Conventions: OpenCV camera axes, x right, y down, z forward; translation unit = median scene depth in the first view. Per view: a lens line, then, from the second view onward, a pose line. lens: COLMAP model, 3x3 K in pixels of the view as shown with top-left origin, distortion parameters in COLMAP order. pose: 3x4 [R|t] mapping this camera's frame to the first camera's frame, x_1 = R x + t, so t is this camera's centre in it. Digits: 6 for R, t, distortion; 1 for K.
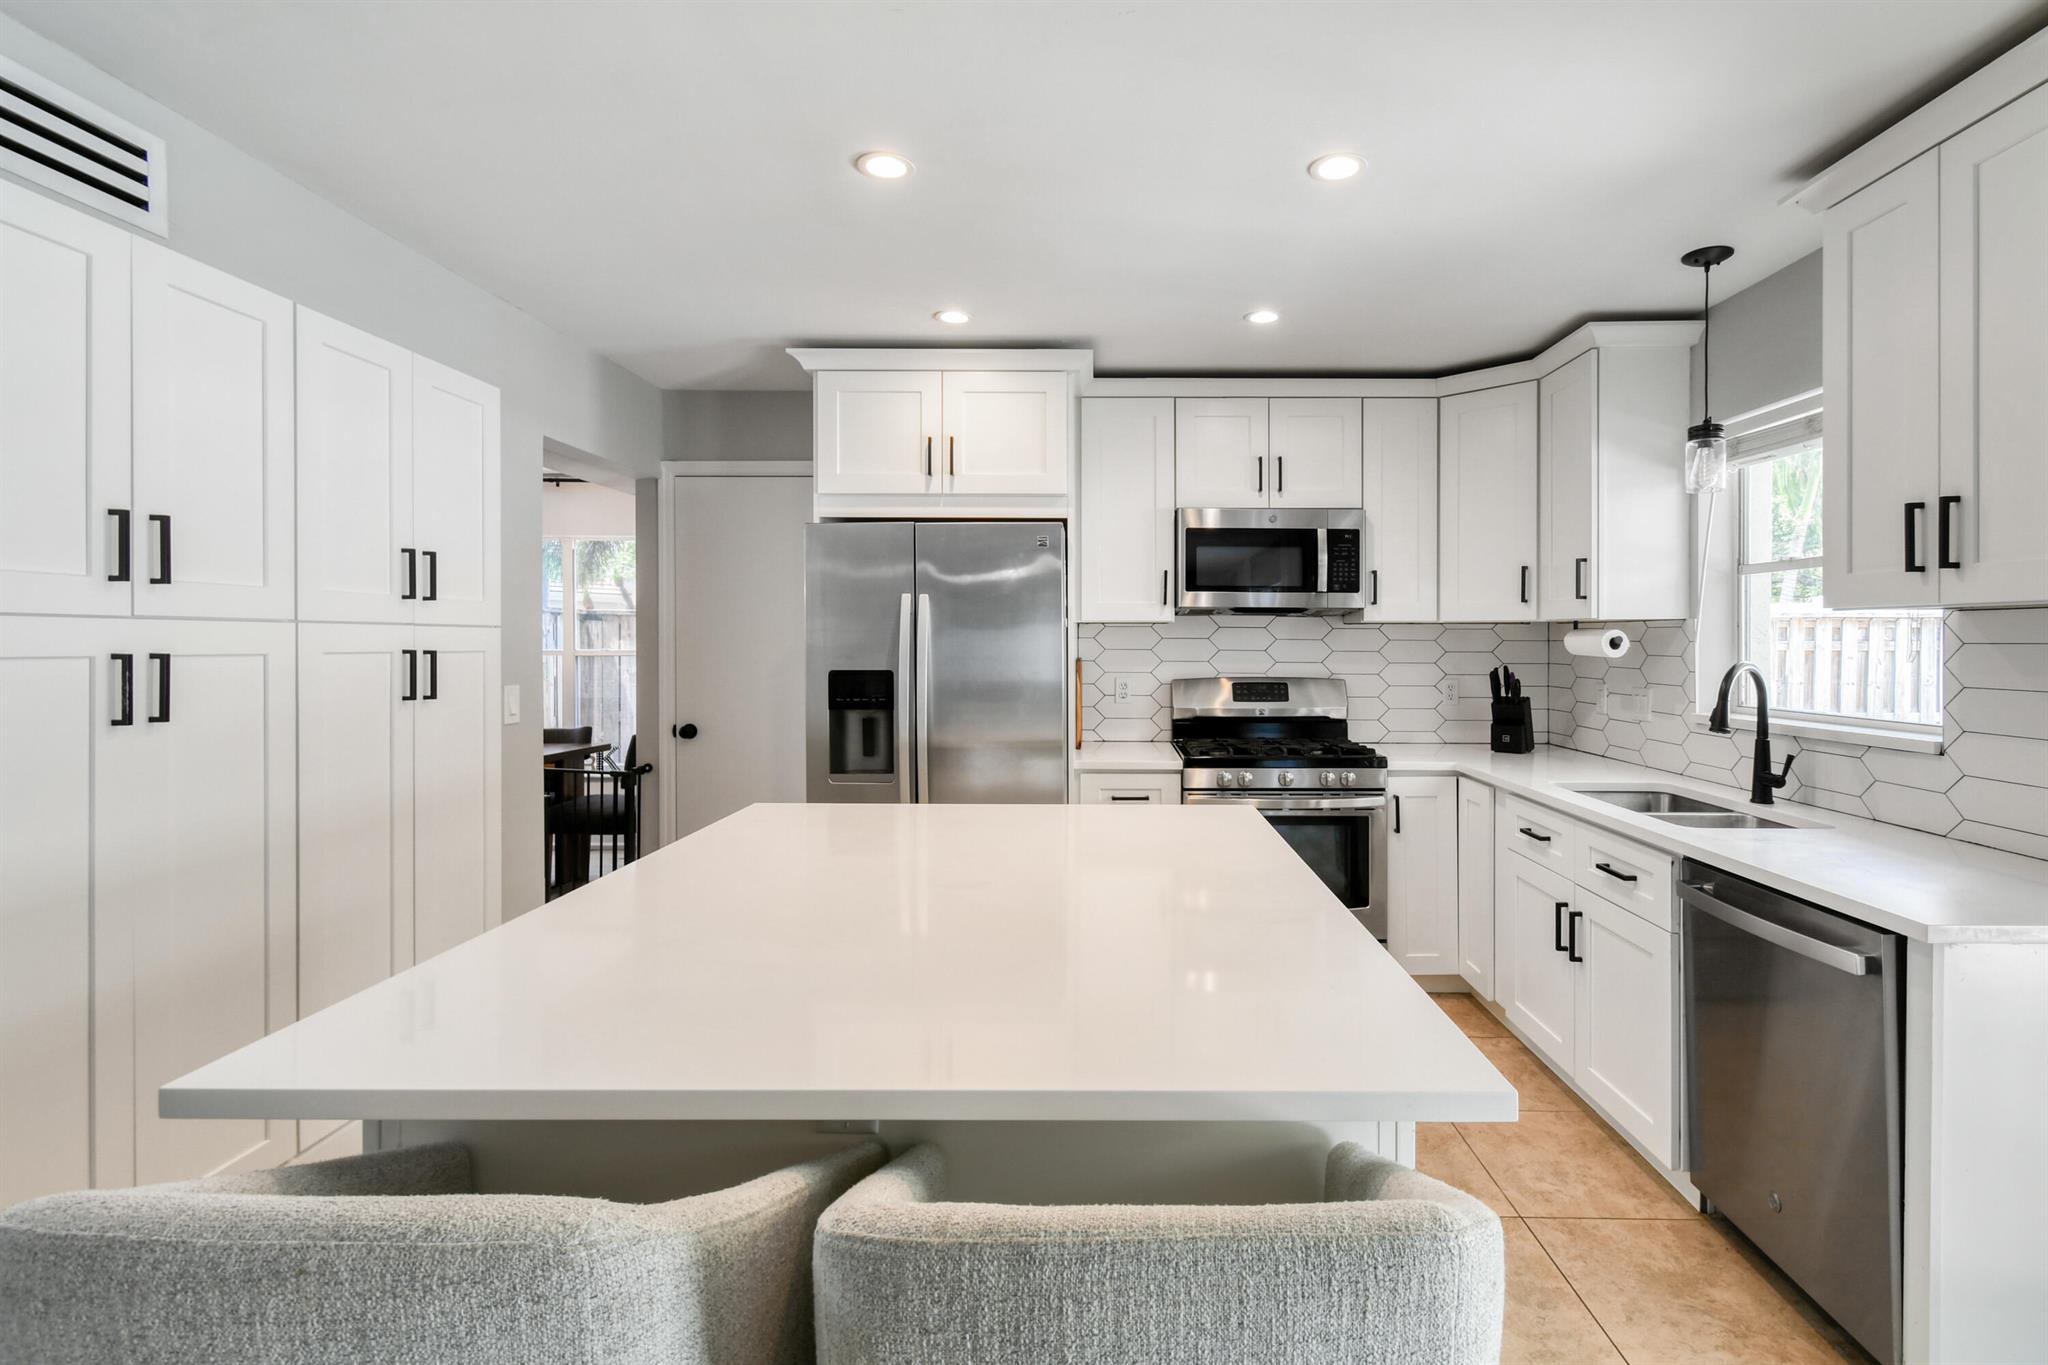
lens RADIAL K [[925.5, 0, 1090.8], [0, 925.5, 645.7], [0, 0, 1]] dist [0.007444, -0.002675]
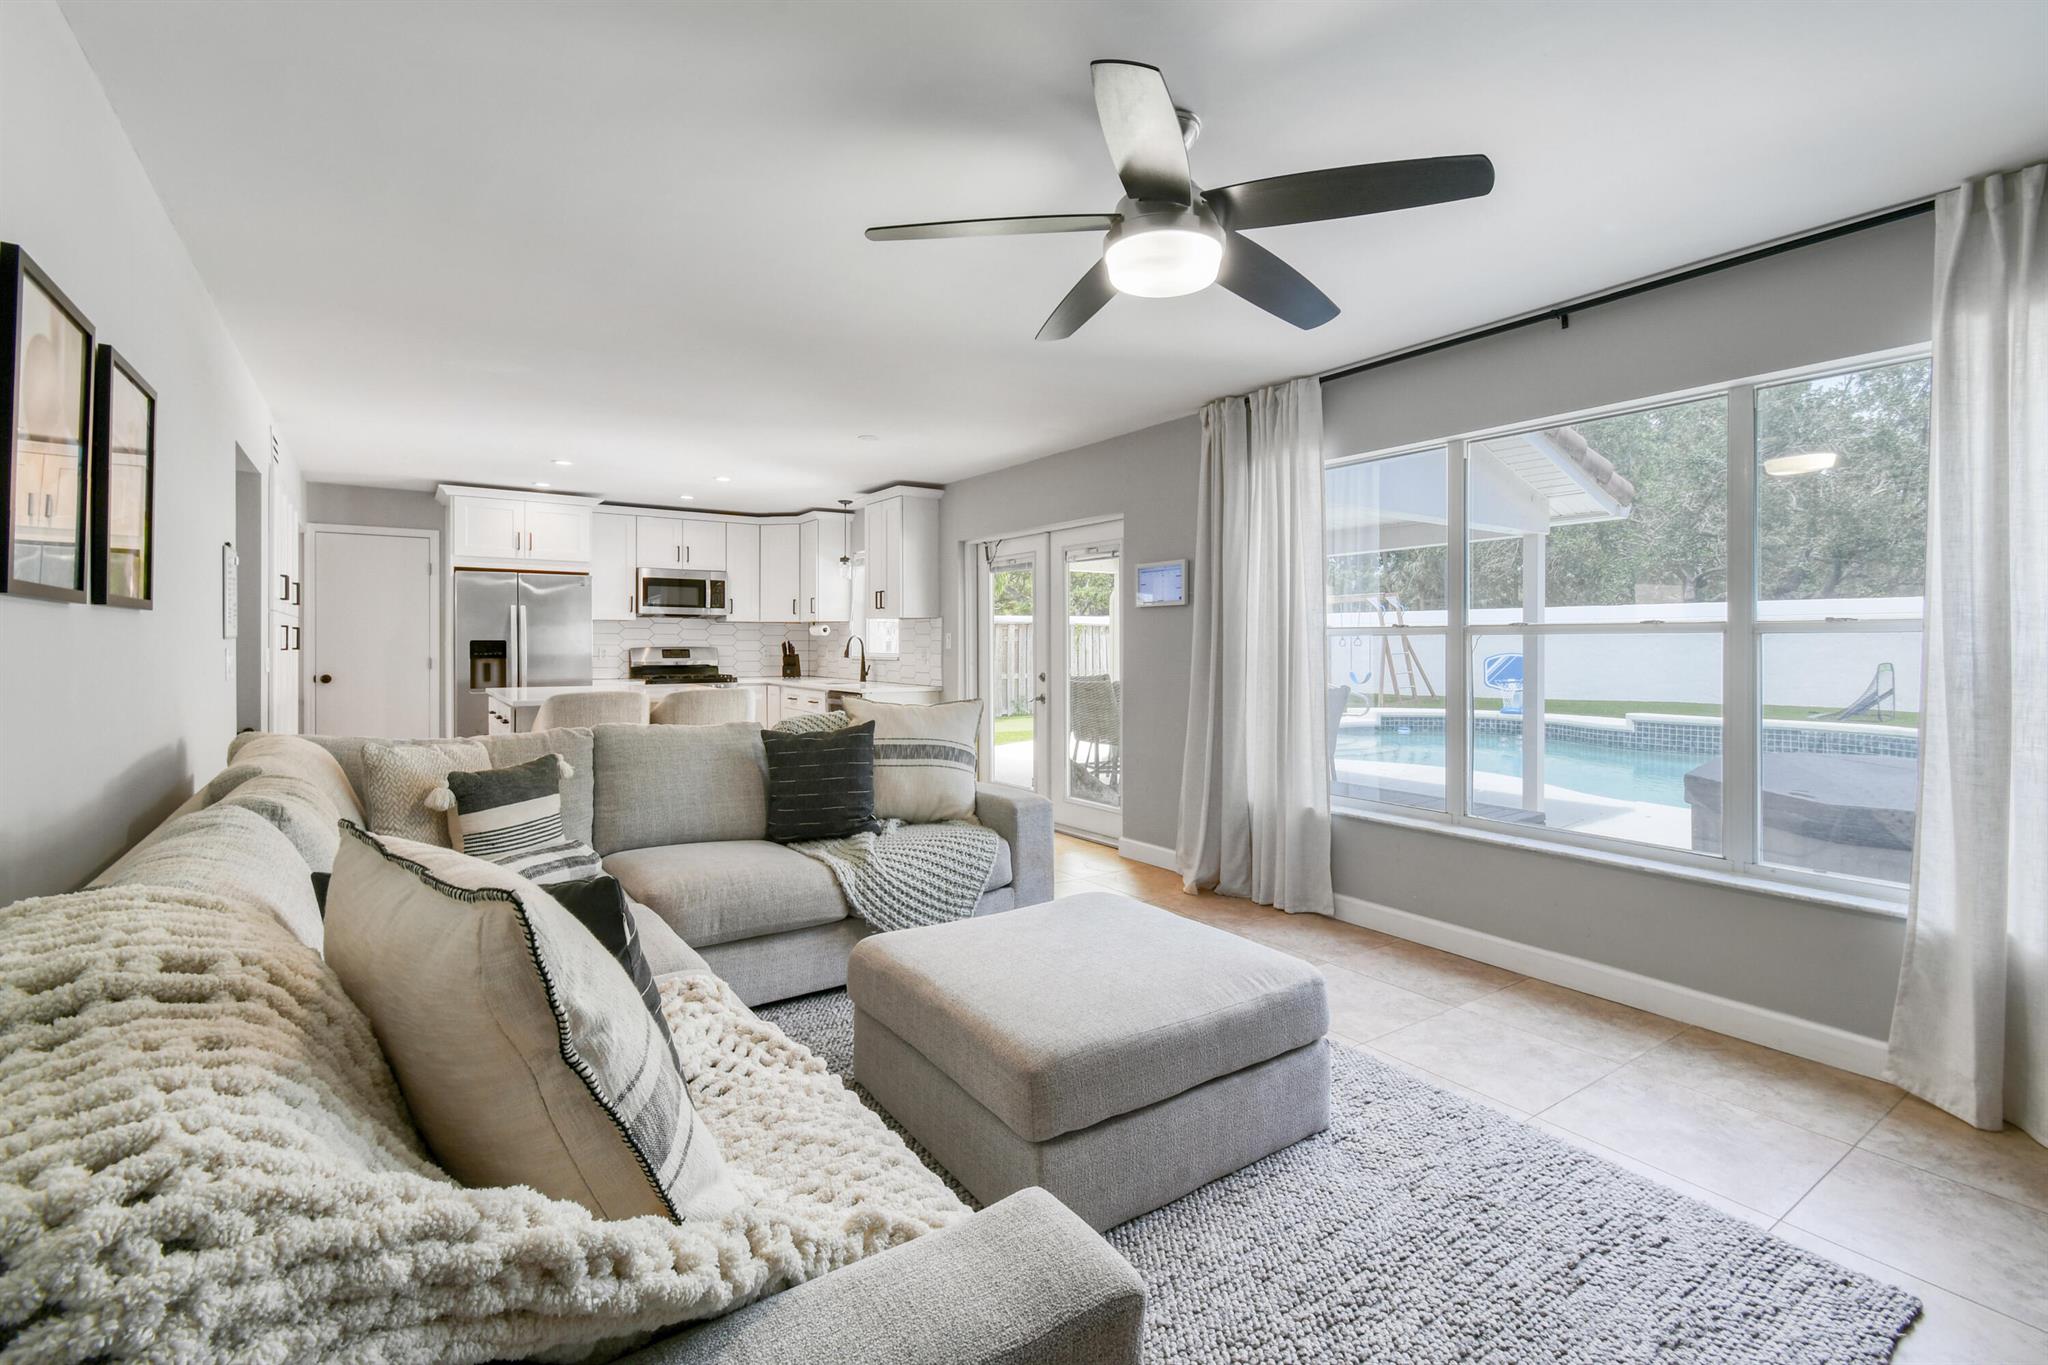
lens RADIAL K [[925.5, 0, 1030.9], [0, 925.5, 636.4], [0, 0, 1]] dist [0.007444, -0.002675]
pose [[0.814998, 0.004222, 0.579448, -0.439088], [0.003797, 0.999913, -0.012627, 0.046087], [-0.579451, 0.012491, 0.814912, -1.363708]]
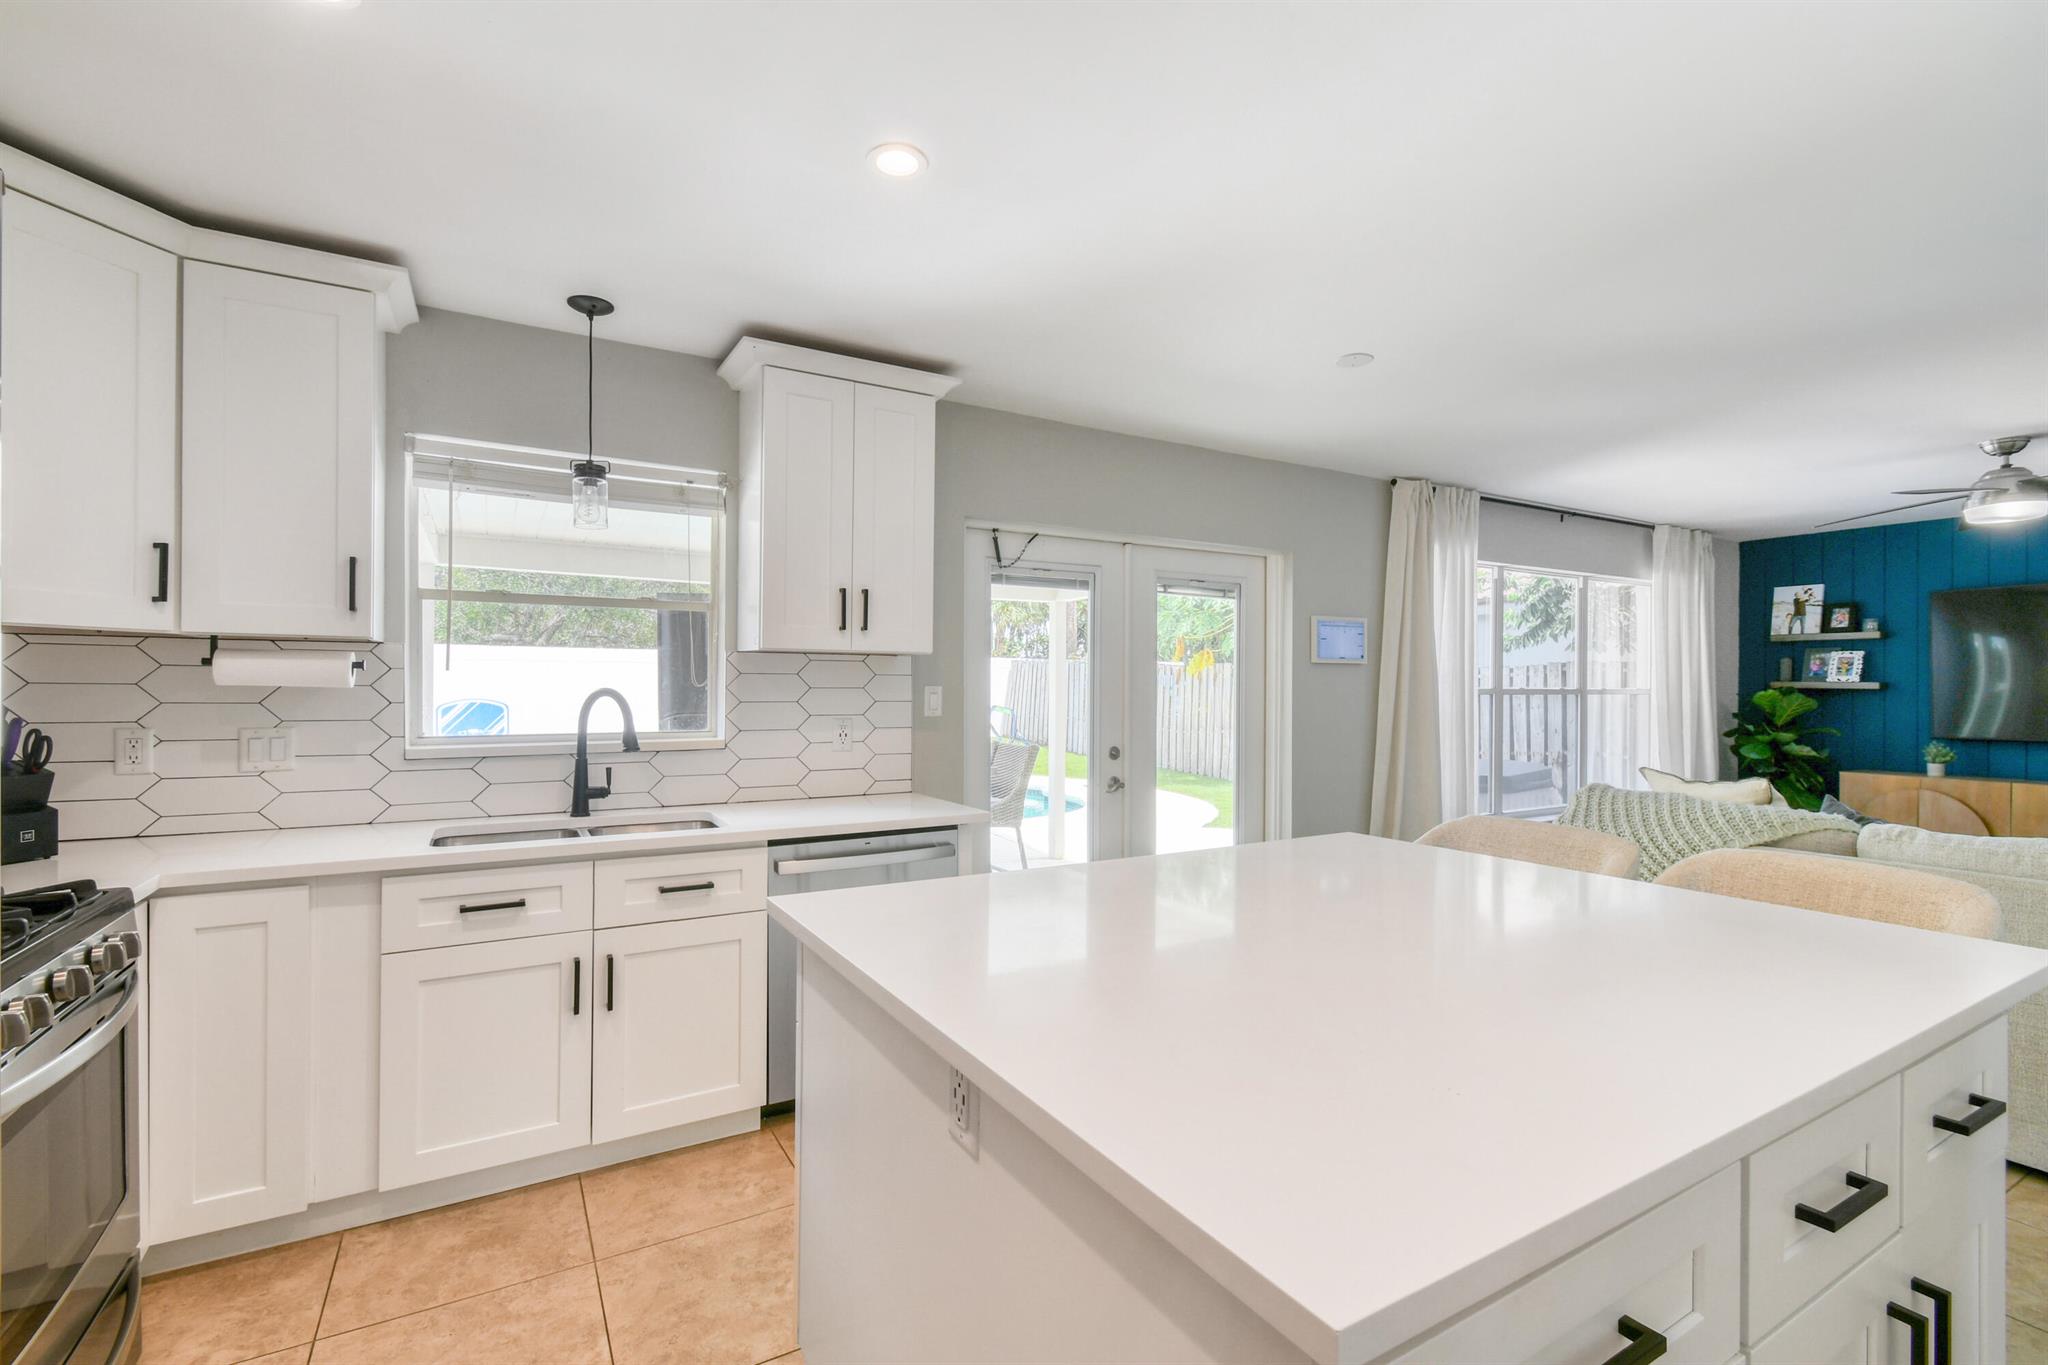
lens RADIAL K [[925.5, 0, 1029.0], [0, 925.5, 690.2], [0, 0, 1]] dist [0.007444, -0.002675]
pose [[-0.518333, -0.009928, 0.855121, -0.373089], [-0.000735, 0.999937, 0.011164, 0.004957], [-0.855179, 0.005159, -0.518308, 0.843926]]
